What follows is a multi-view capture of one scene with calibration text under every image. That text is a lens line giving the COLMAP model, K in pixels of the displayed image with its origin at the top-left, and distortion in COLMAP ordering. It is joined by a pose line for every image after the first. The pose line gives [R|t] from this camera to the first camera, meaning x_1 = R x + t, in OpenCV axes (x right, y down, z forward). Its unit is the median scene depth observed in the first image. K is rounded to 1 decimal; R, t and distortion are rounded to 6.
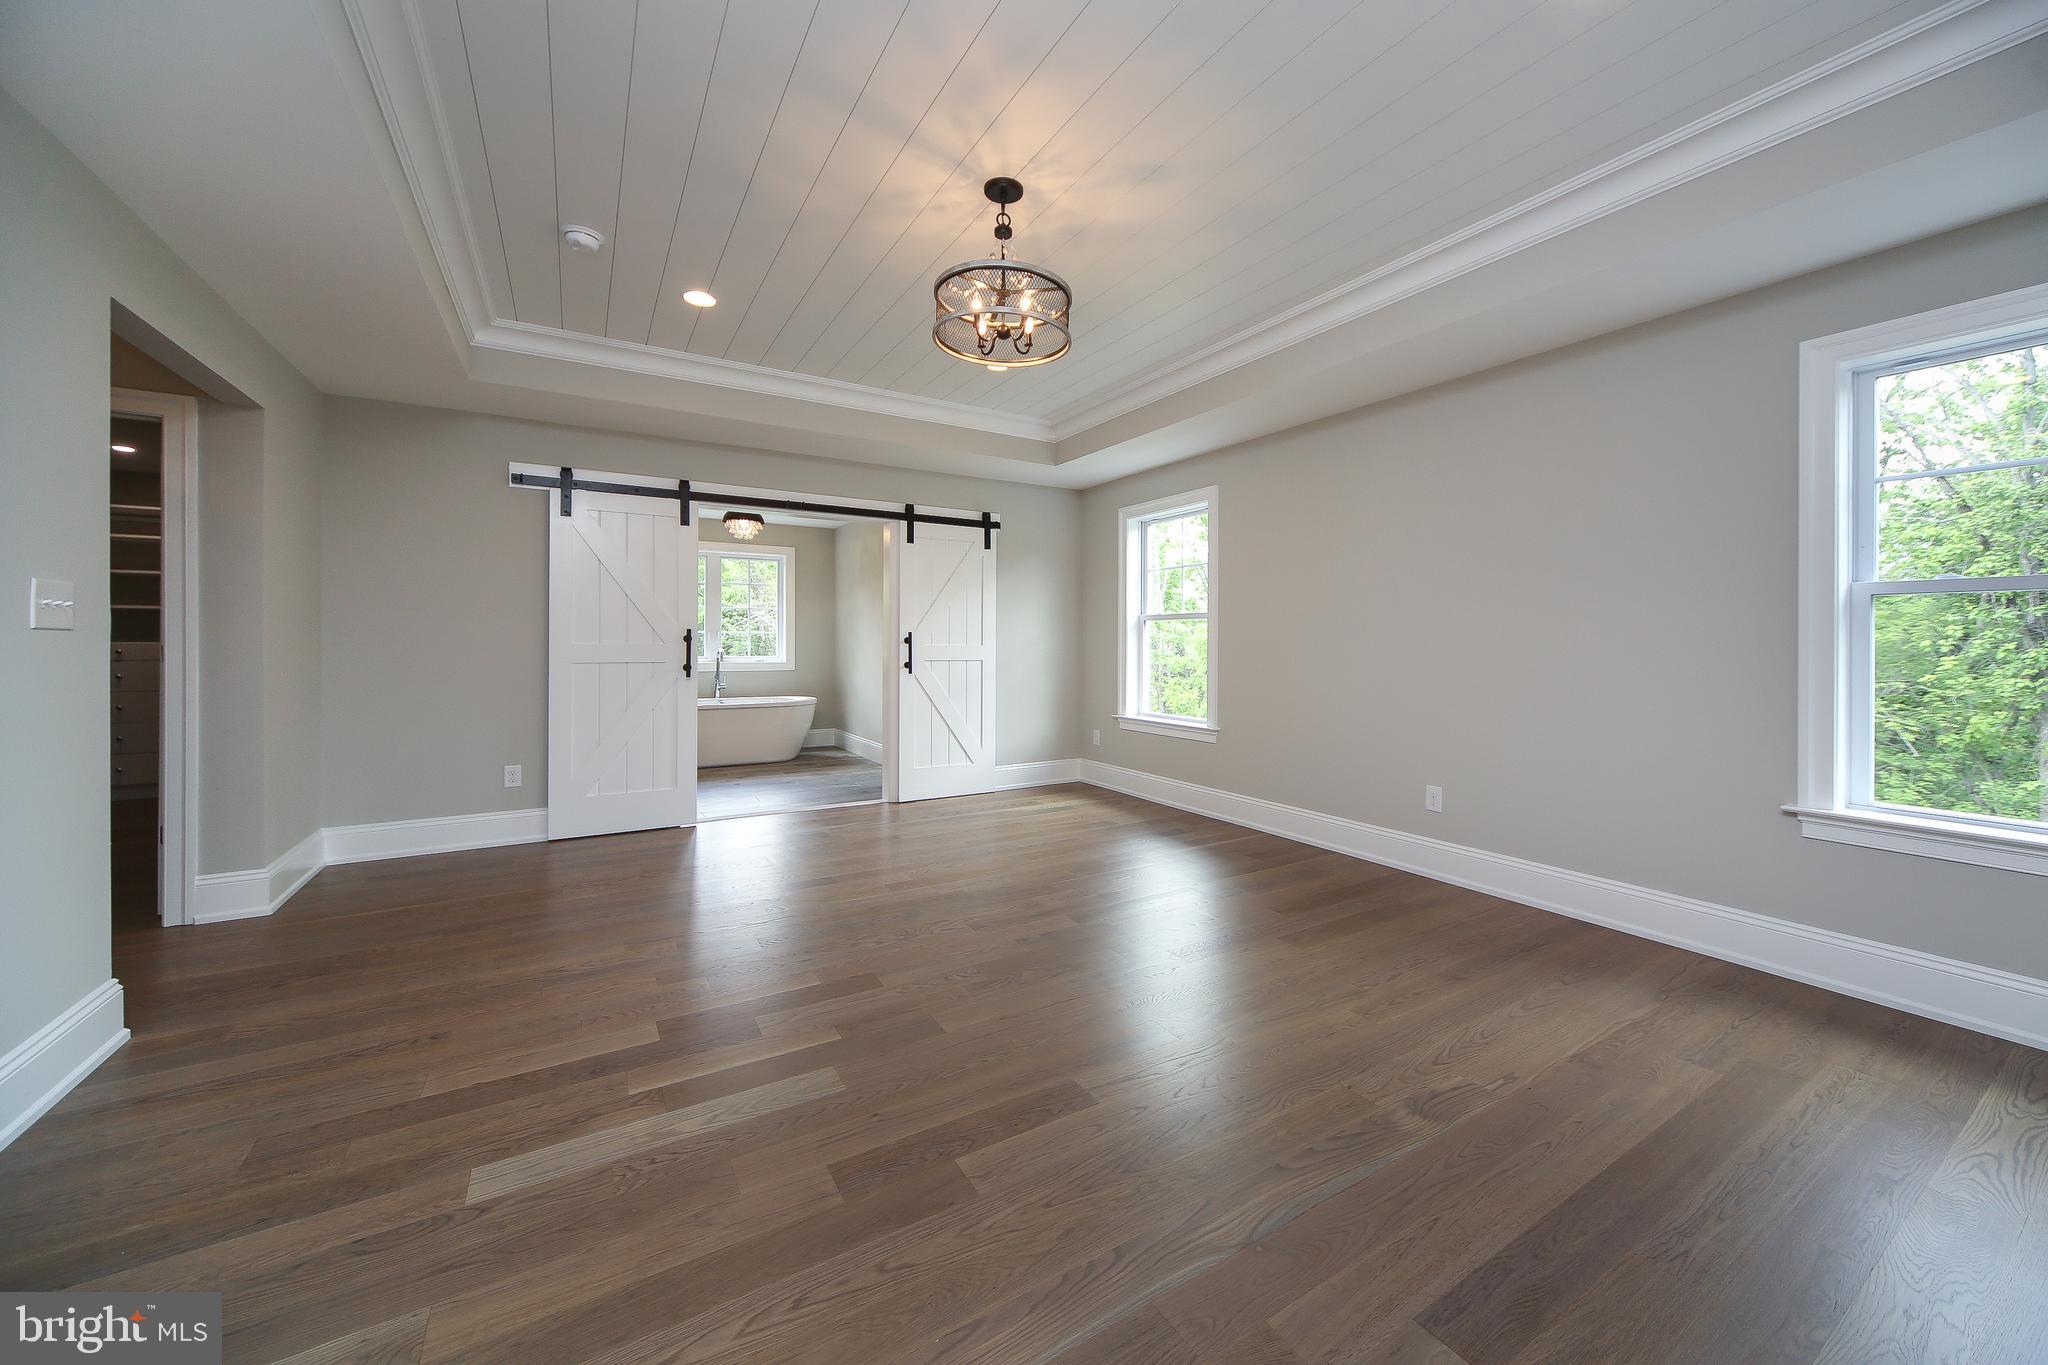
lens RADIAL K [[745.0, 0, 1021.7], [0, 745.0, 637.9], [0, 0, 1]] dist [0.094360, 0.000004]
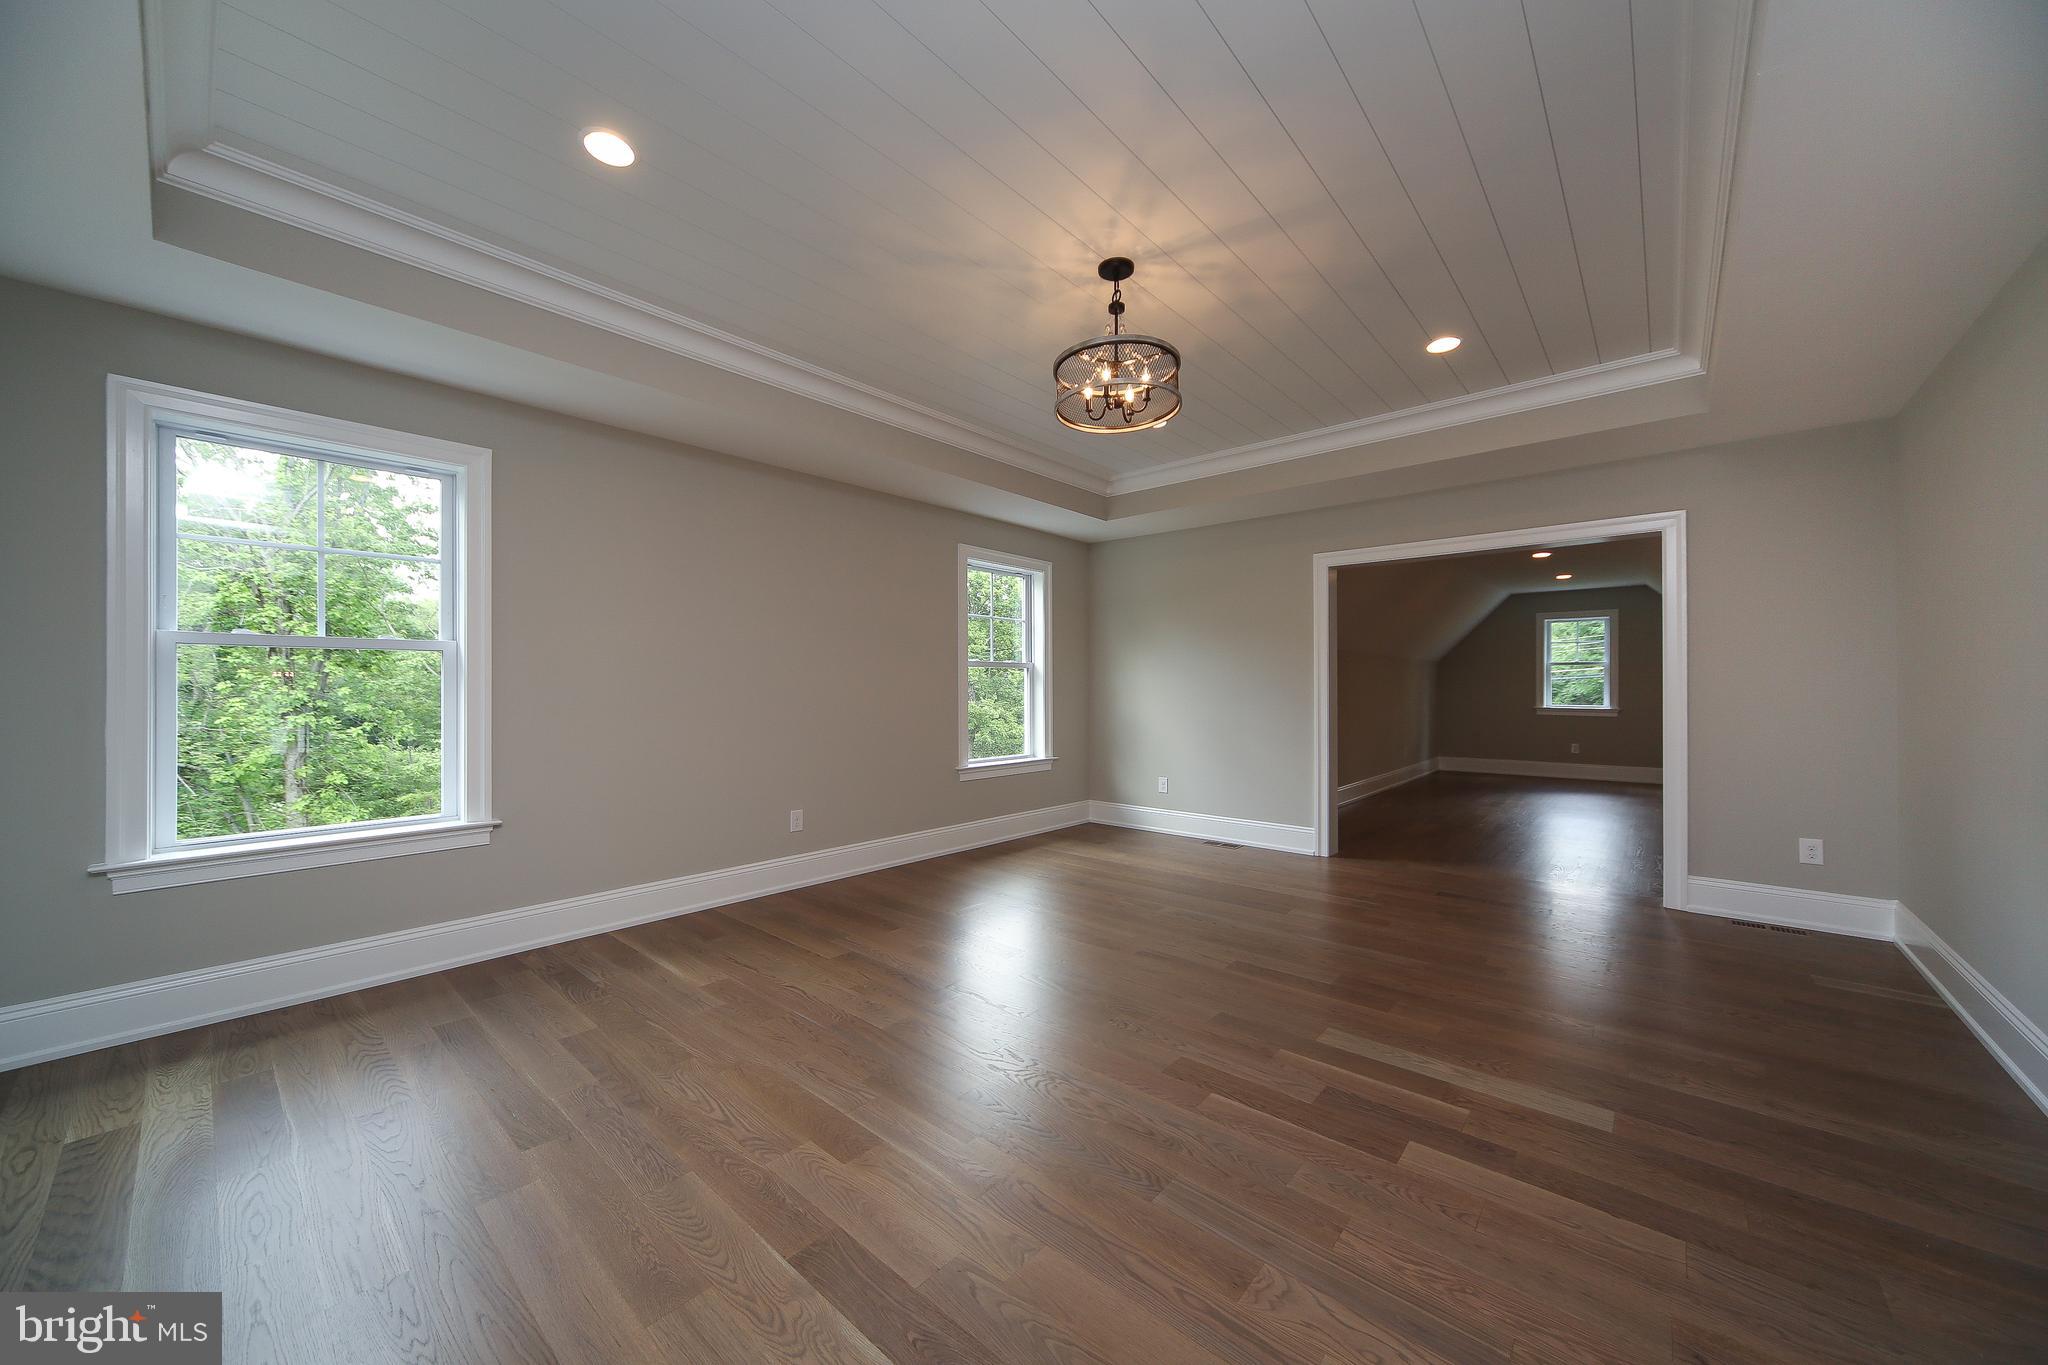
lens RADIAL K [[733.7, 0, 1020.5], [0, 733.7, 689.4], [0, 0, 1]] dist [-0.000104, -0.000076]
pose [[-0.308809, -0.002000, 0.951122, -0.959089], [-0.003308, 0.999994, 0.001029, 0.004475], [-0.951118, -0.002828, -0.308813, 1.440695]]
